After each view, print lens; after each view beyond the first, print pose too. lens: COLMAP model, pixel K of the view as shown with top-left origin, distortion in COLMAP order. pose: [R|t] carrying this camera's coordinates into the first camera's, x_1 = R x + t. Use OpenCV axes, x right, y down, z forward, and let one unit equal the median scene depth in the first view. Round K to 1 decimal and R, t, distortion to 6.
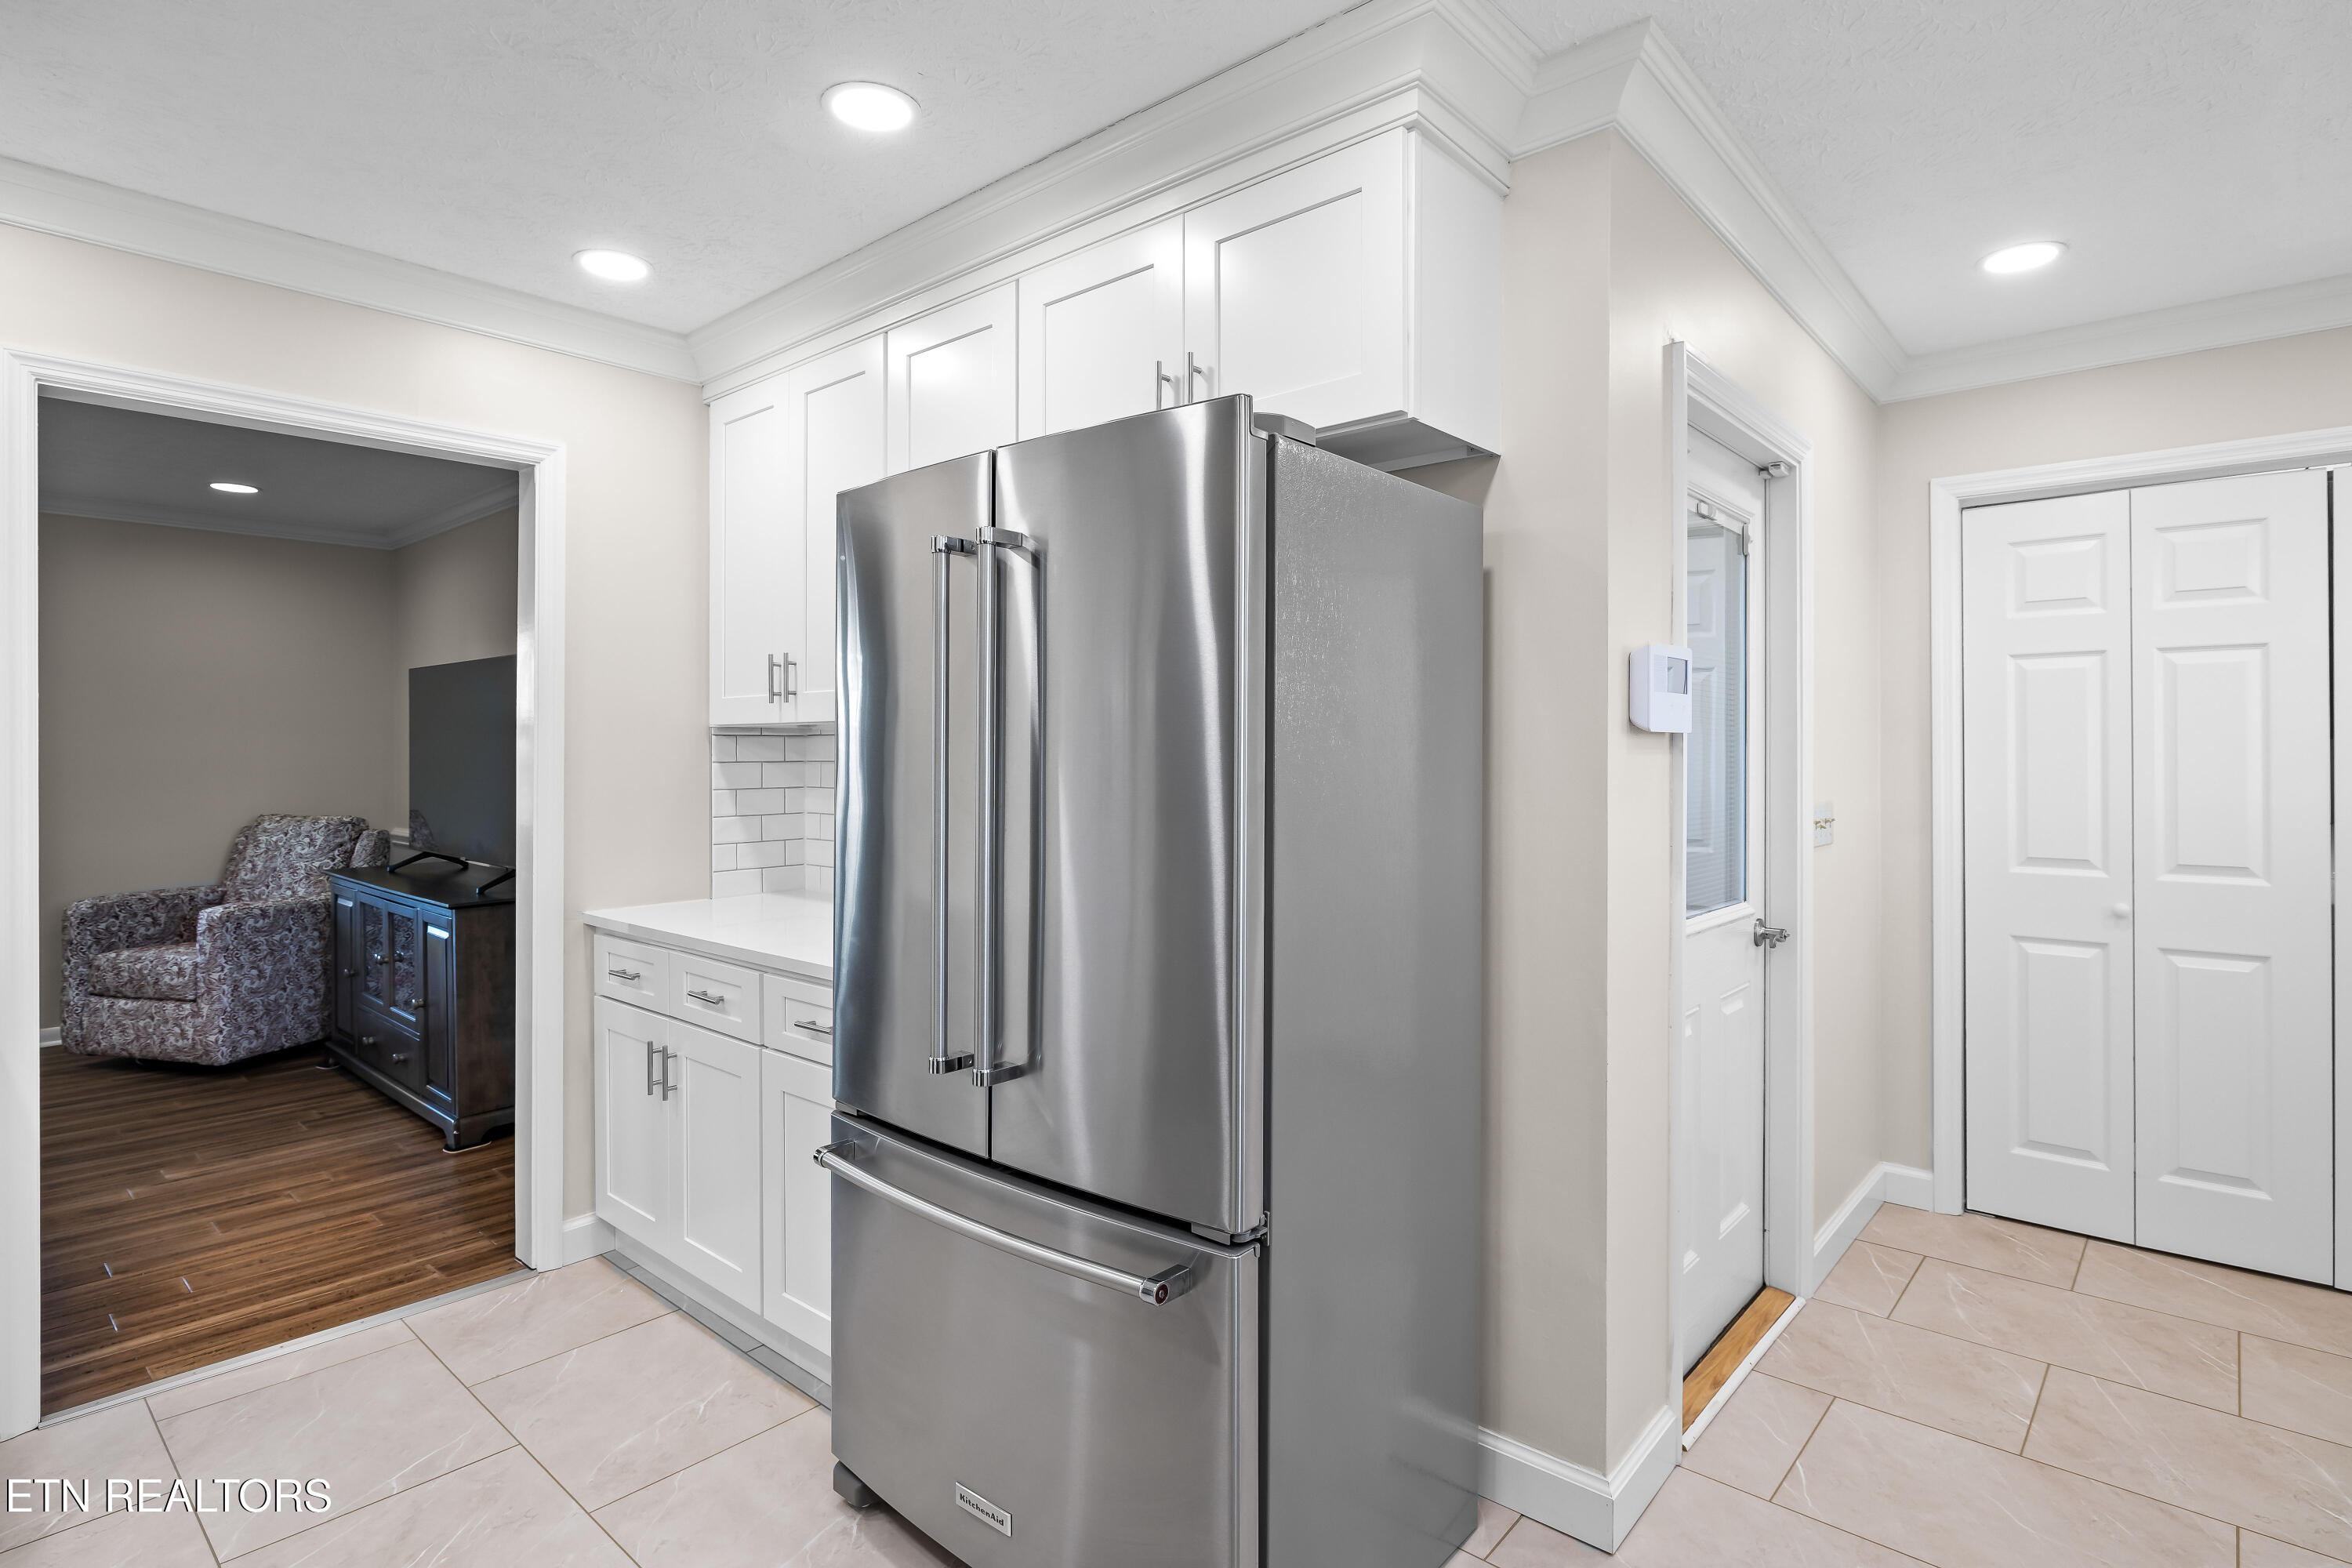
lens RADIAL K [[1220.2, 0, 1179.6], [0, 1220.2, 762.9], [0, 0, 1]] dist [0.002238, -0.000070]
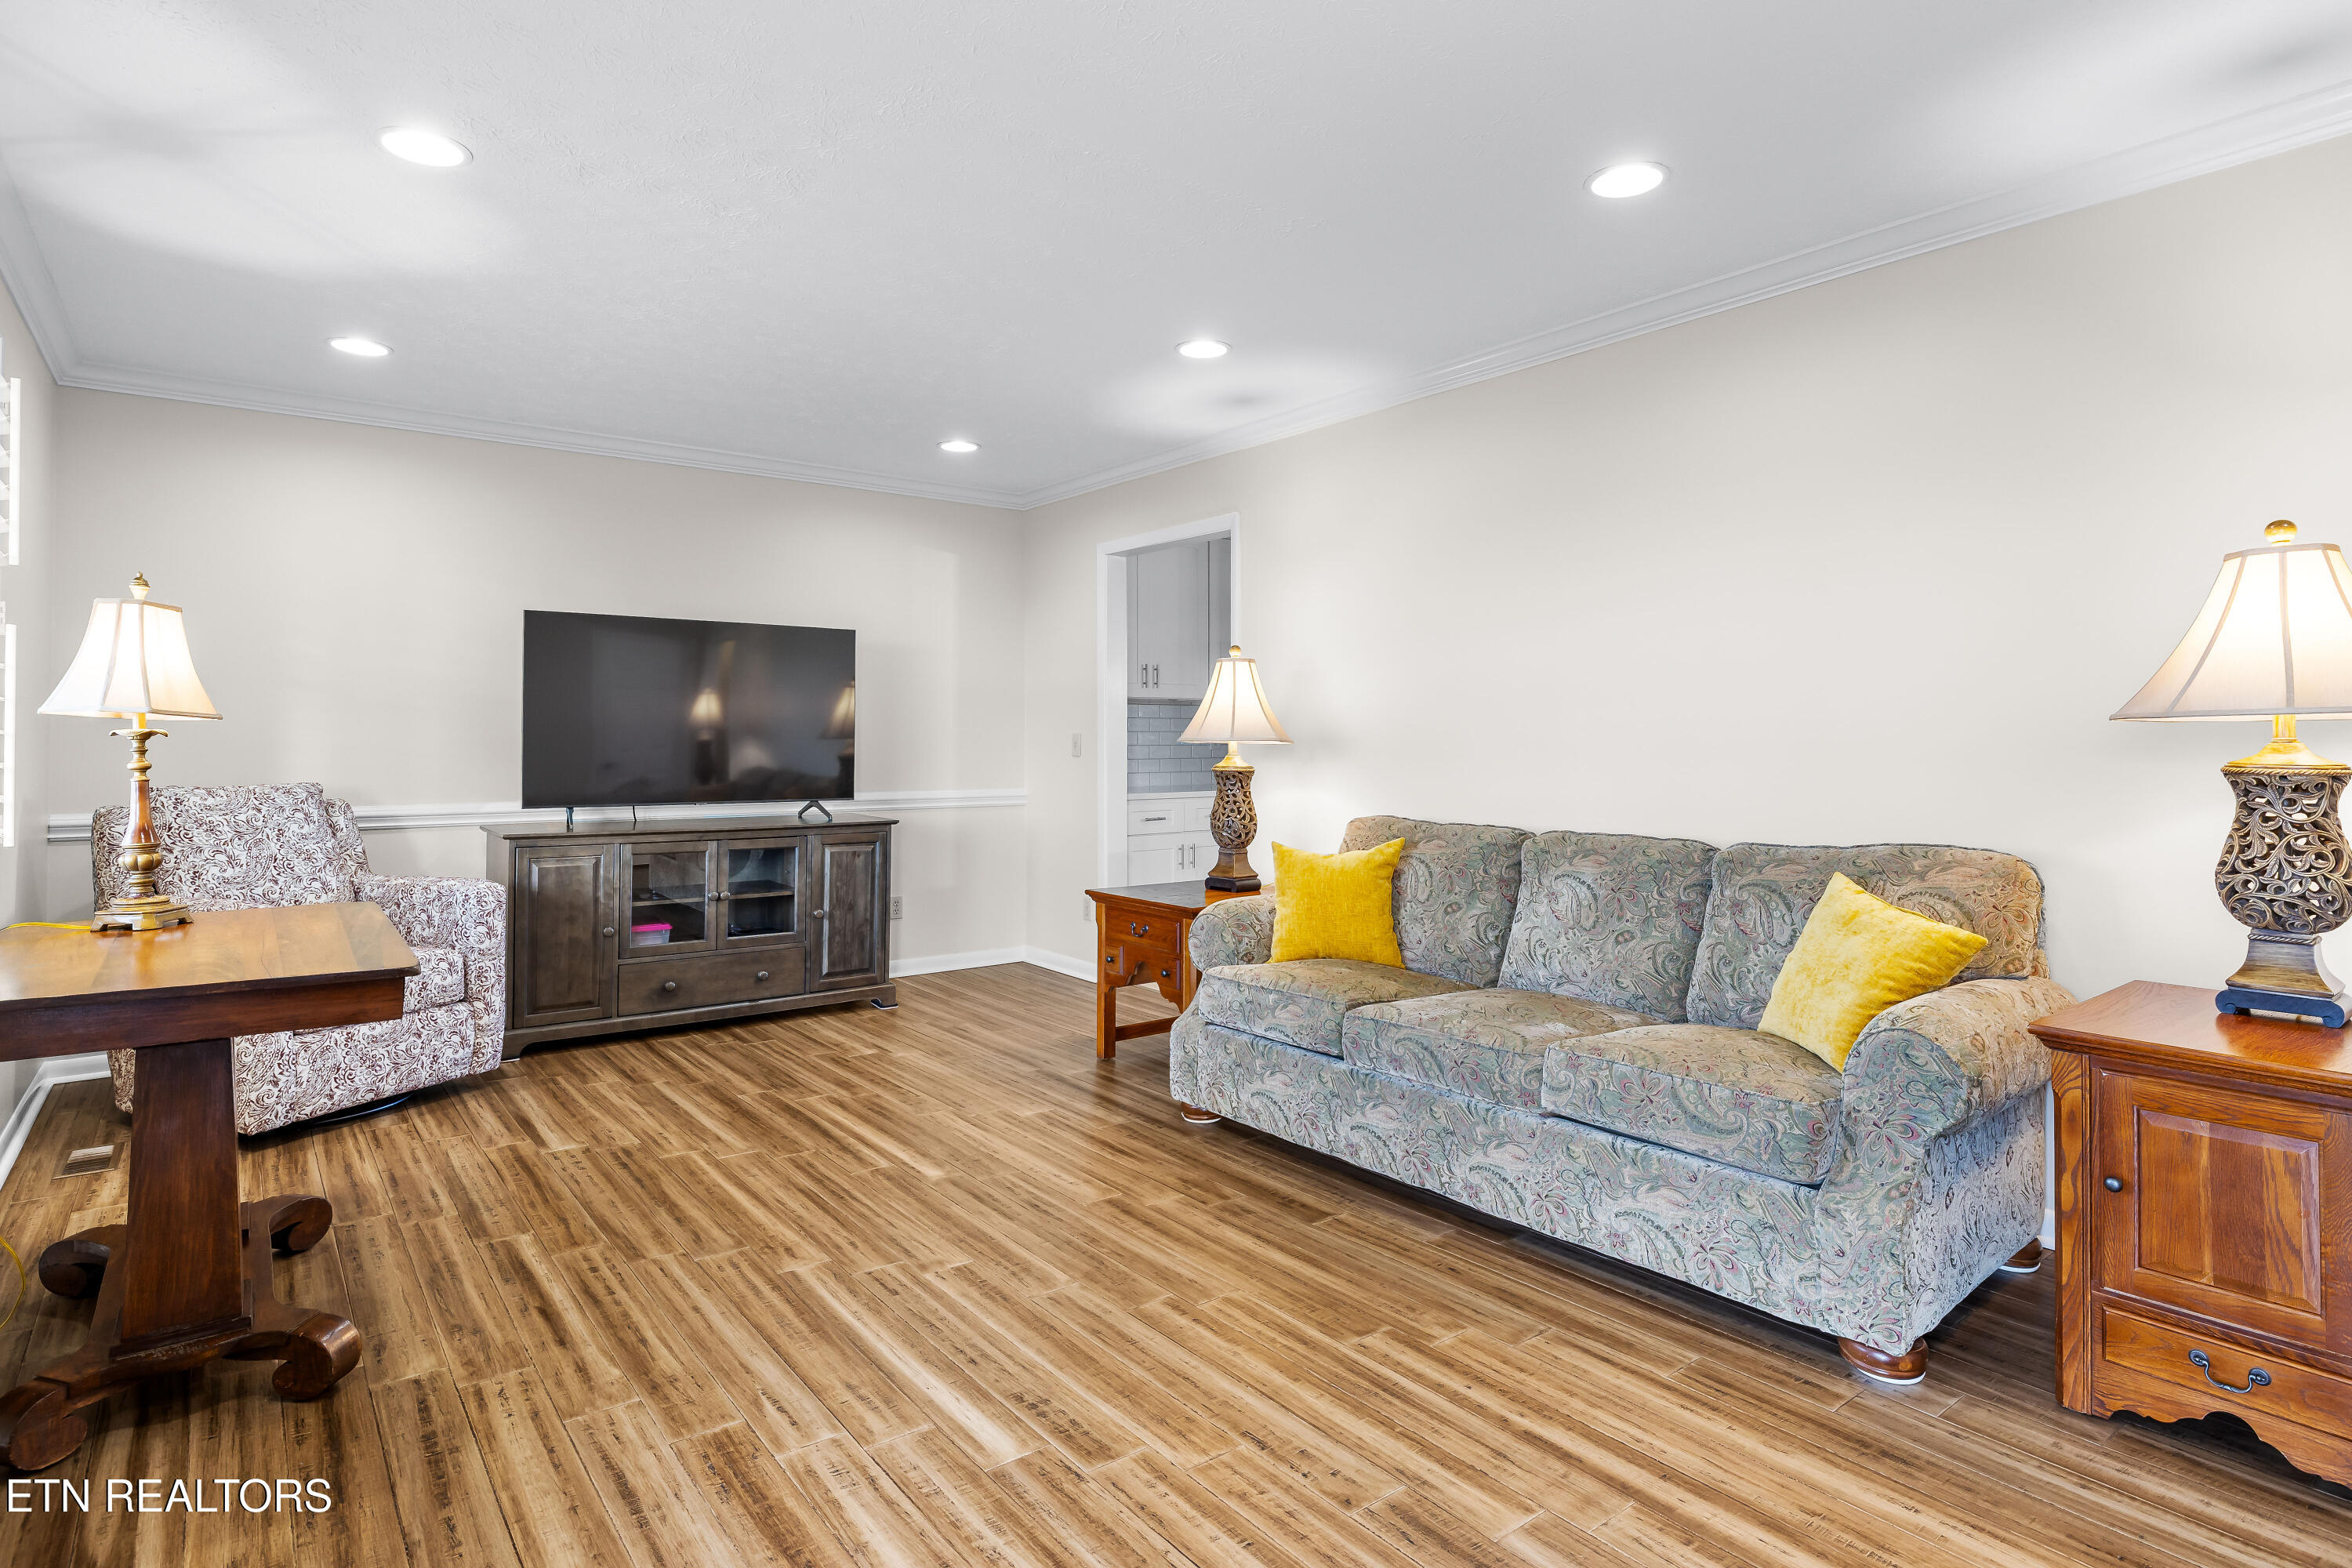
lens RADIAL K [[1220.2, 0, 1127.4], [0, 1220.2, 731.4], [0, 0, 1]] dist [0.002238, -0.000070]
pose [[0.202170, 0.007180, 0.979324, -1.506177], [-0.002485, 0.999974, -0.006818, 0.019261], [-0.979347, -0.001055, 0.202182, 0.397785]]
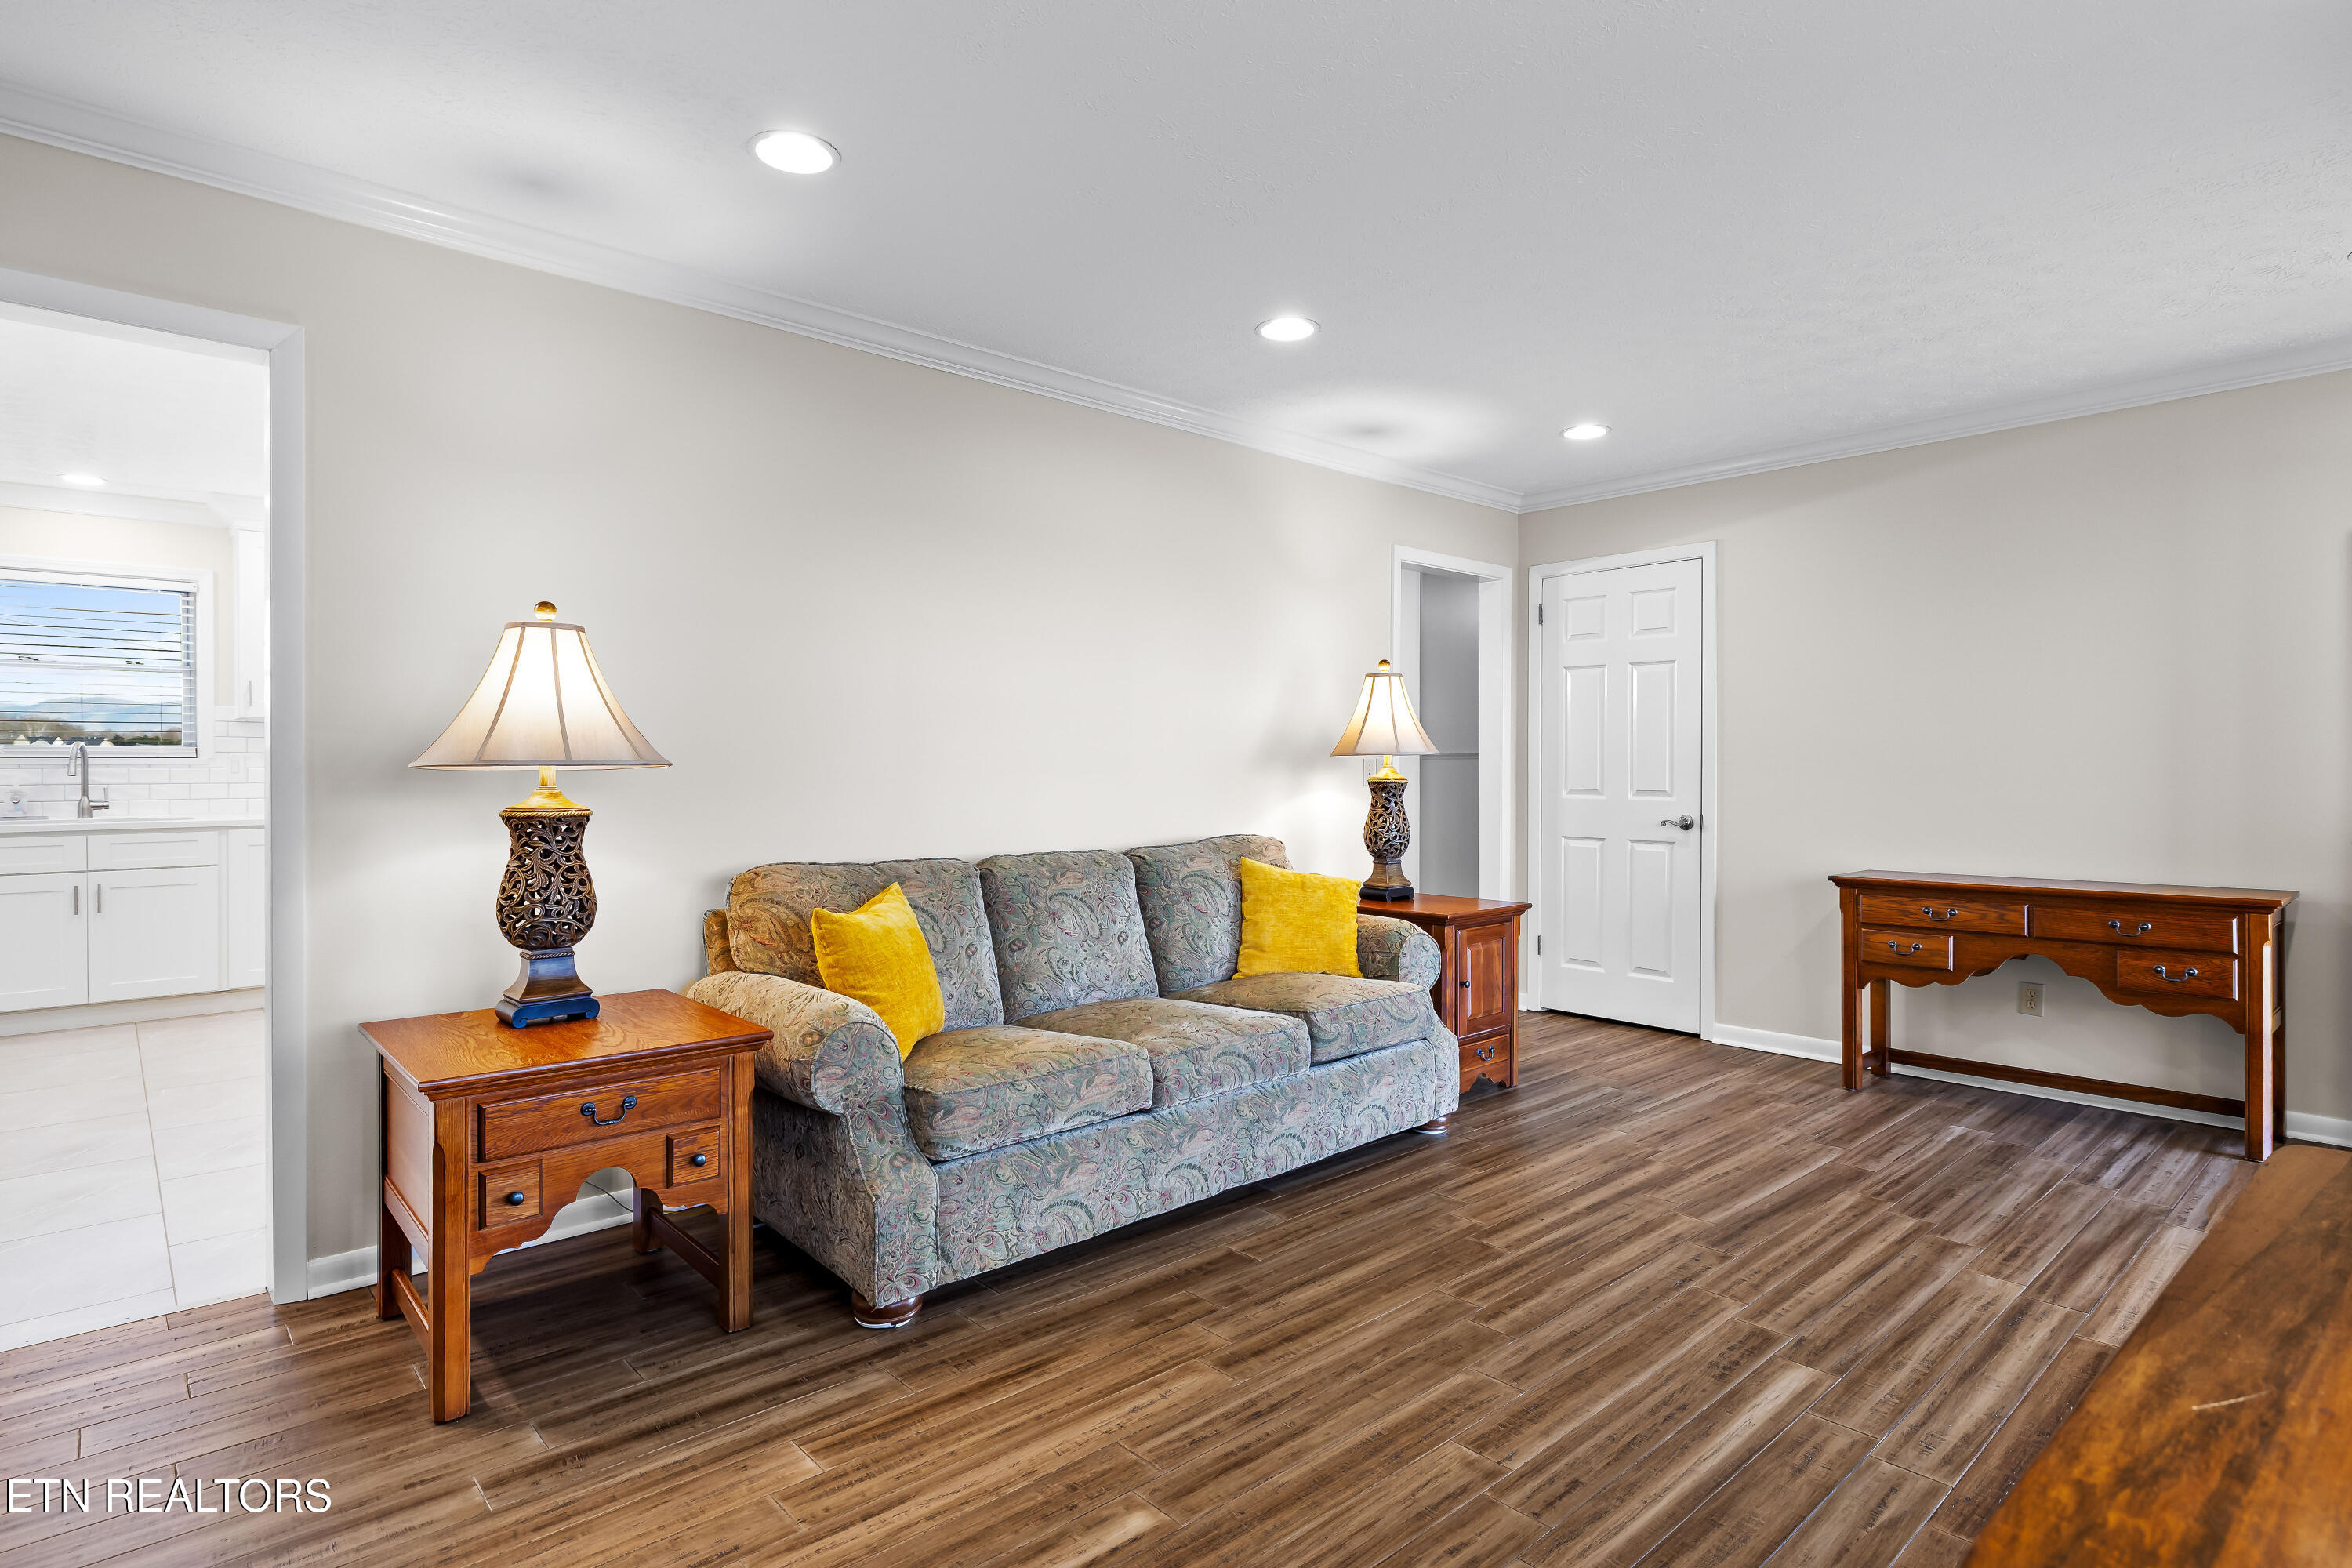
lens RADIAL K [[1220.2, 0, 1203.8], [0, 1220.2, 768.0], [0, 0, 1]] dist [0.002238, -0.000070]
pose [[-0.995301, -0.002547, 0.096800, -0.929724], [-0.002576, 0.999997, -0.000175, 0.020906], [-0.096800, -0.000423, -0.995304, 1.013292]]
